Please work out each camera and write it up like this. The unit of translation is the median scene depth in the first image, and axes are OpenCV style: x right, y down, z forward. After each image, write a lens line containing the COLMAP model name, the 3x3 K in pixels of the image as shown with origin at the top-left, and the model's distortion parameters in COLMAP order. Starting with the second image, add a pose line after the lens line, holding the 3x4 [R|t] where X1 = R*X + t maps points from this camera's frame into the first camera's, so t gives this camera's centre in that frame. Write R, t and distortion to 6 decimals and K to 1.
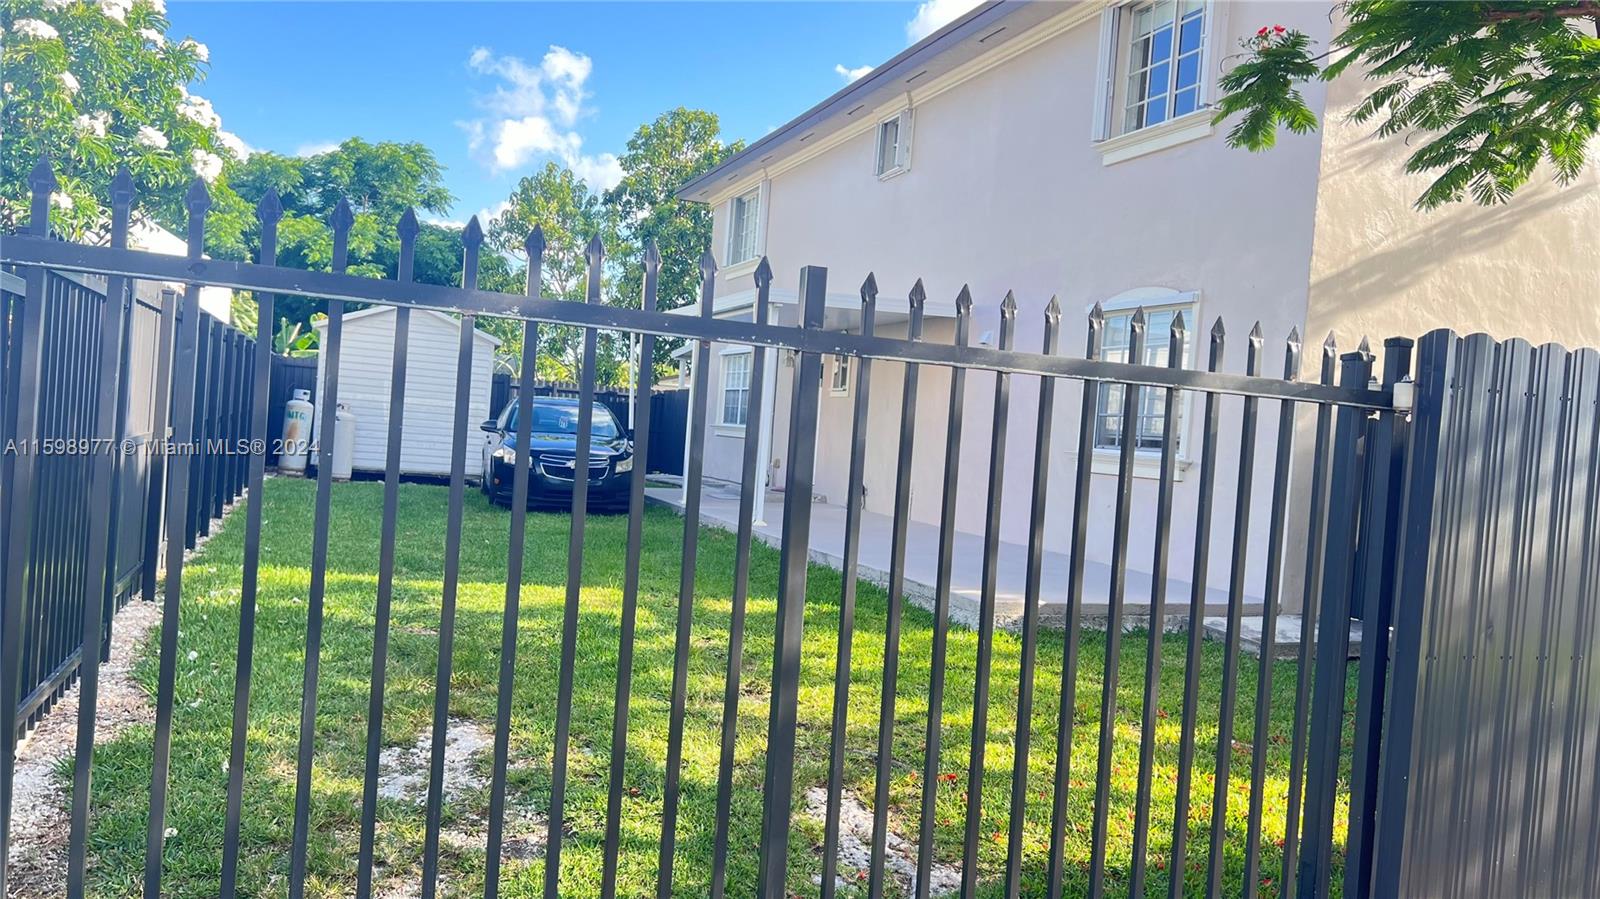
lens RADIAL K [[1197.5, 0, 804.2], [0, 1197.5, 454.0], [0, 0, 1]] dist [0.042762, -0.054552]
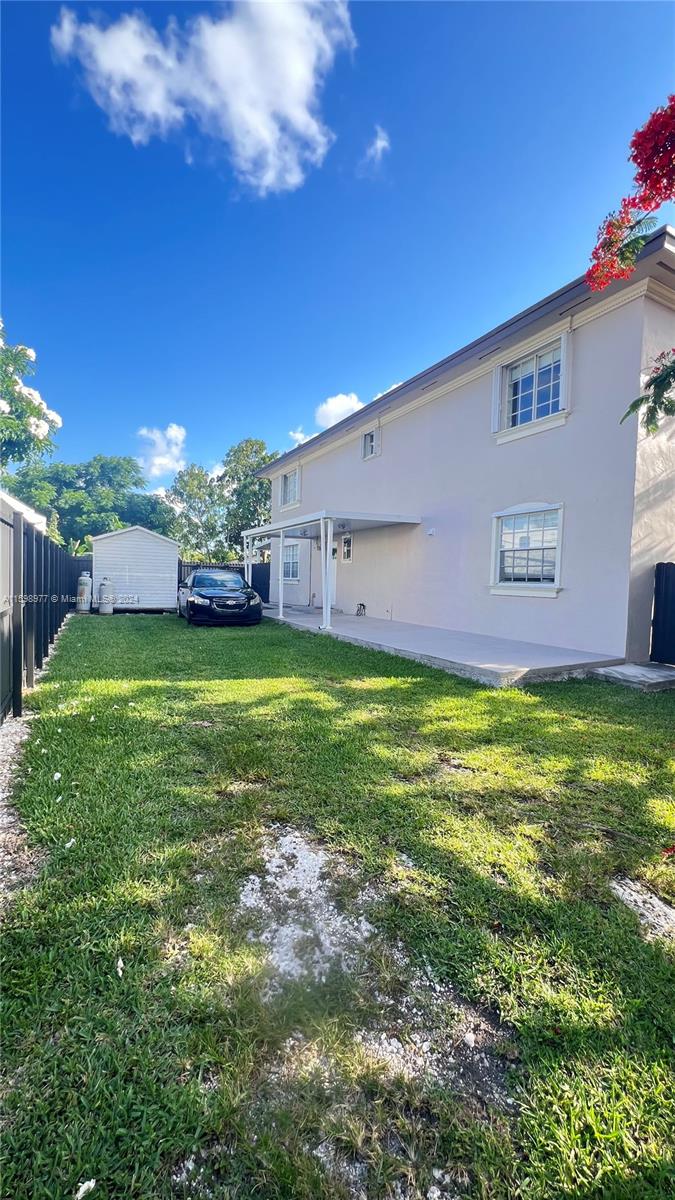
lens RADIAL K [[470.2, 0, 334.2], [0, 470.2, 600.7], [0, 0, 1]] dist [-0.010365, 0.000212]
pose [[0.992788, -0.051297, 0.108356, -0.093506], [0.047856, 0.998271, 0.034125, -0.011735], [-0.109919, -0.028694, 0.993526, 0.172069]]
